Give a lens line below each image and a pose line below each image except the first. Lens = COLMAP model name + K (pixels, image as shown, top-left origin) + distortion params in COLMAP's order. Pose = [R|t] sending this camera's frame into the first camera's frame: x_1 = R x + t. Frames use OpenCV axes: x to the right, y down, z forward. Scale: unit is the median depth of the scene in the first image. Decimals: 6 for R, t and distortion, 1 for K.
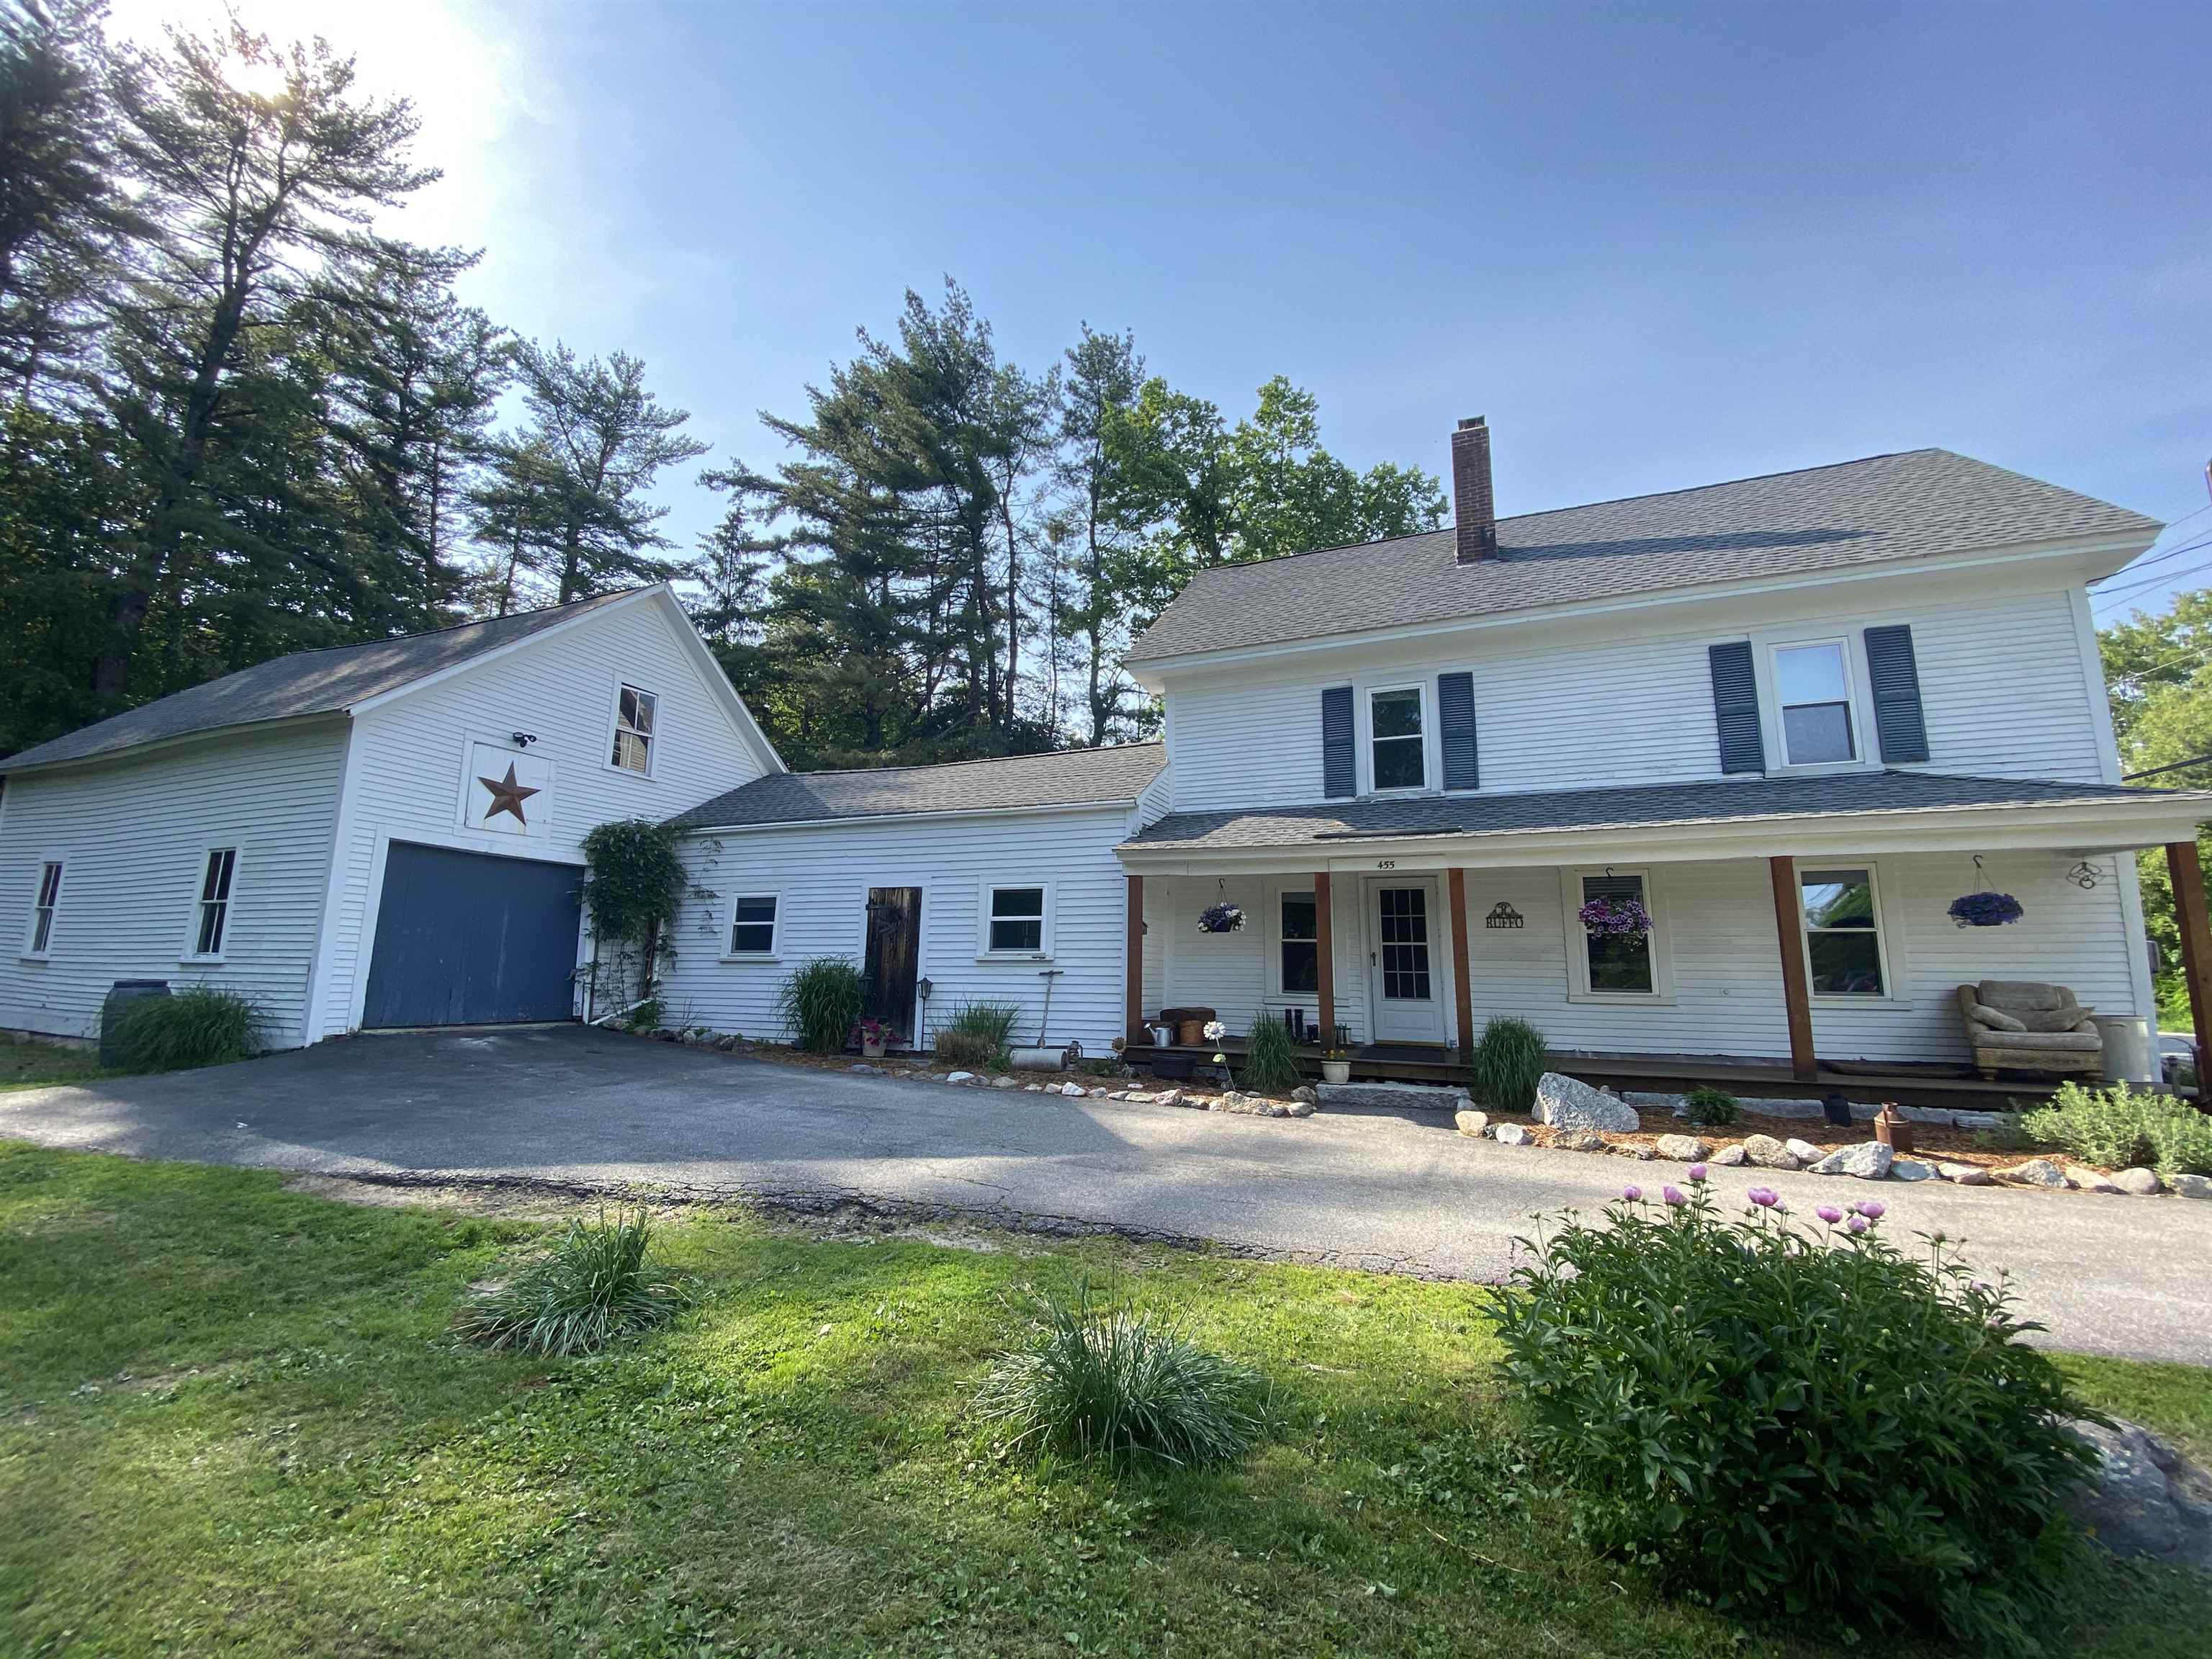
lens RADIAL K [[889.8, 0, 1069.9], [0, 889.8, 815.7], [0, 0, 1]] dist [0.000494, -0.000029]
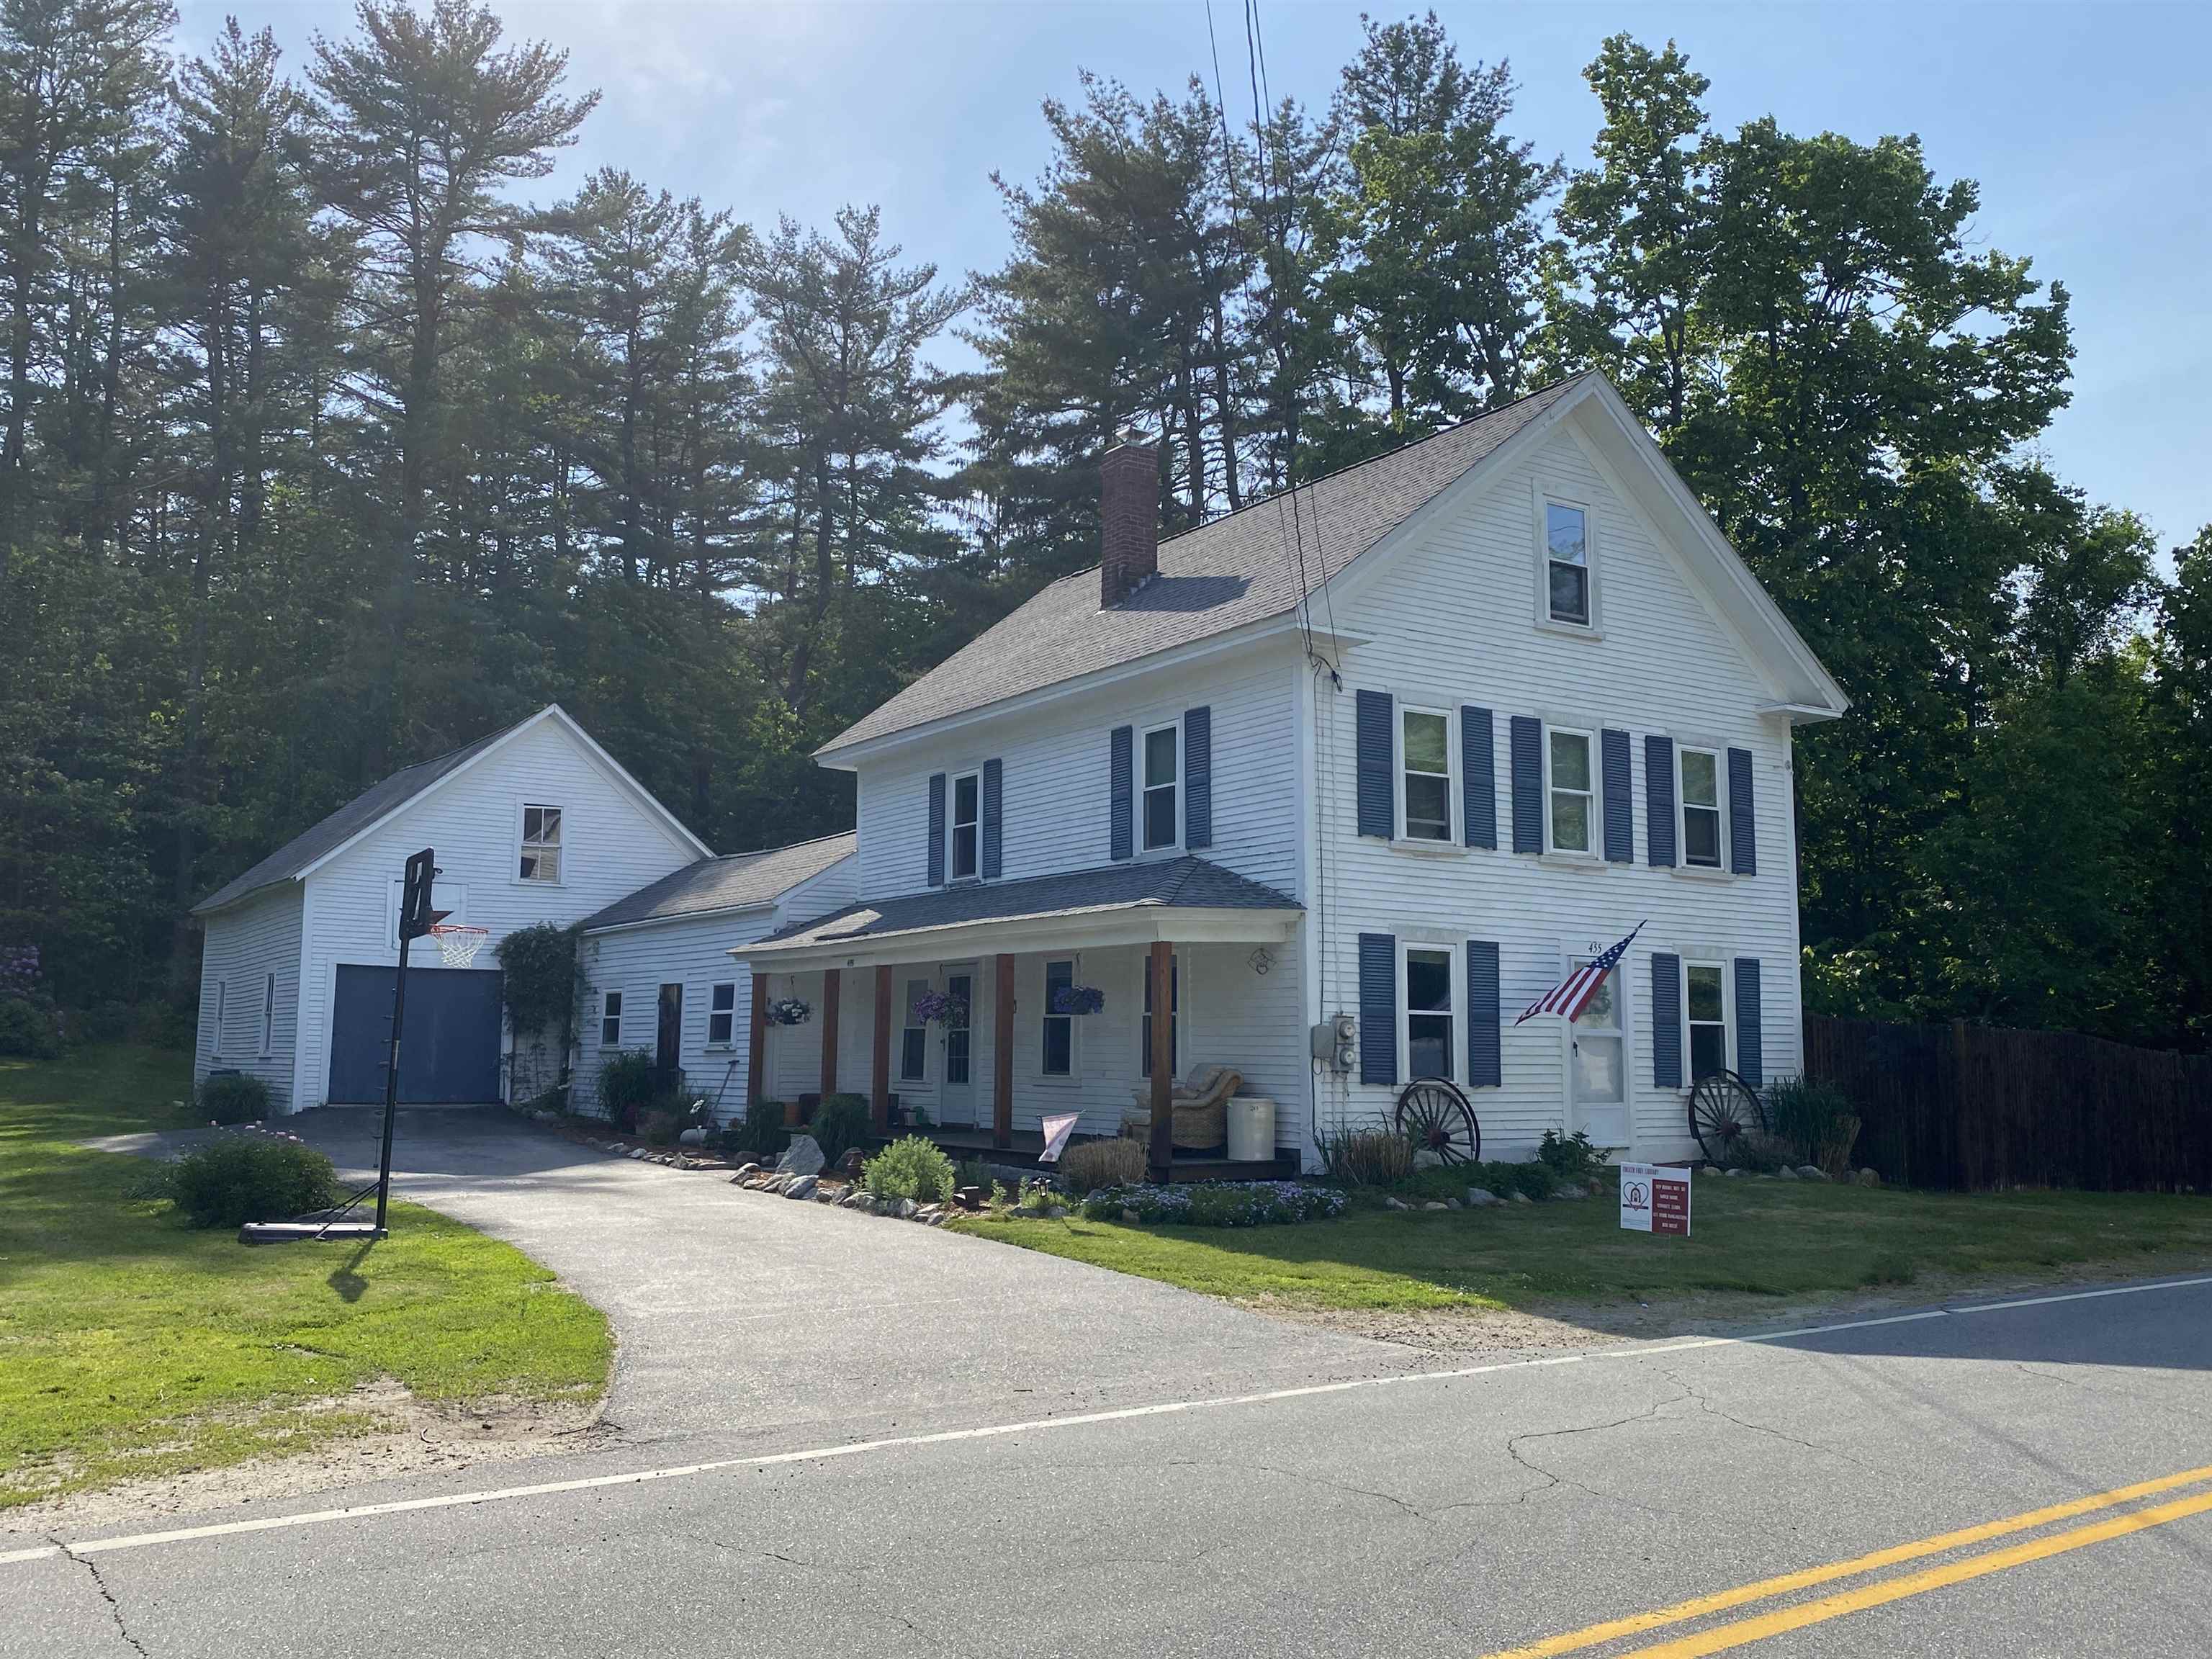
lens RADIAL K [[1878.2, 0, 1106.0], [0, 1878.2, 829.5], [0, 0, 1]] dist [-0.009120, -0.005119]
pose [[0.834125, -0.071557, -0.546914, 1.550646], [0.098386, 0.994950, 0.019877, -0.102672], [0.542730, -0.070389, 0.836953, -0.633189]]
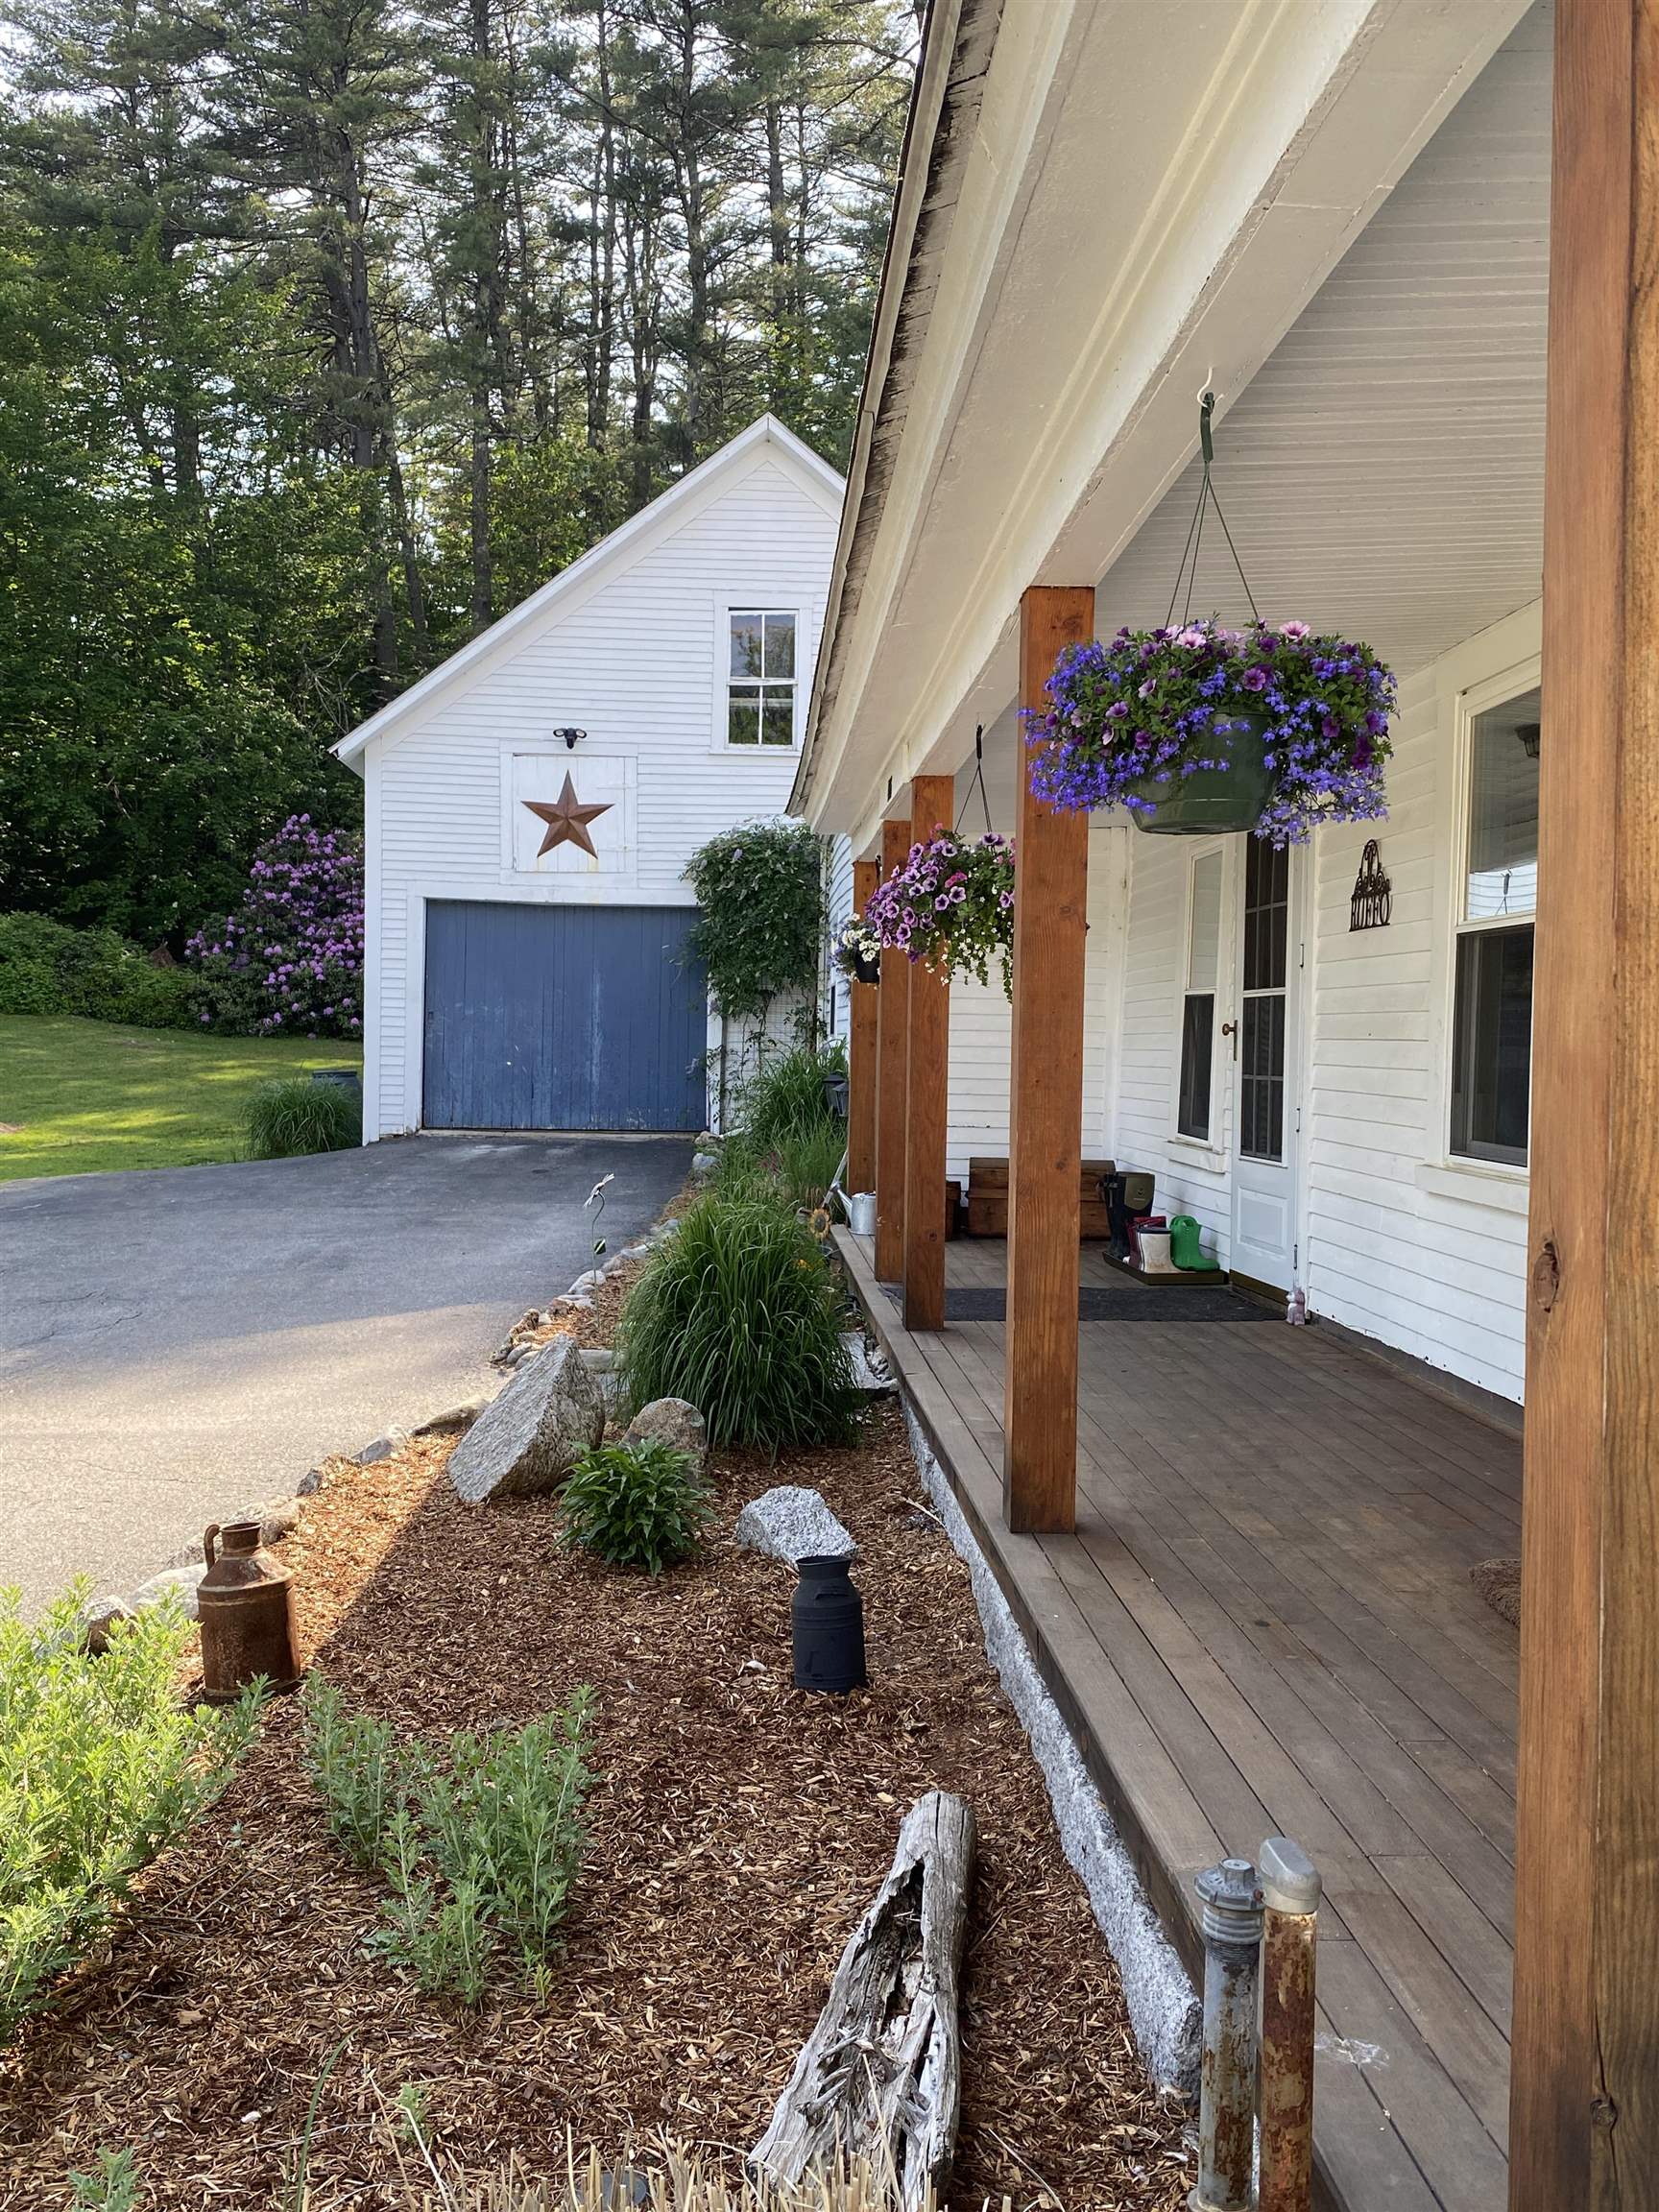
lens RADIAL K [[1841.8, 0, 829.5], [0, 1841.8, 1106.0], [0, 0, 1]] dist [0.077766, 0.000333]
pose [[0.425008, 0.030220, -0.904685, 0.804848], [0.150177, 0.983238, 0.103395, 0.081022], [0.892645, -0.179806, 0.413346, 0.525510]]
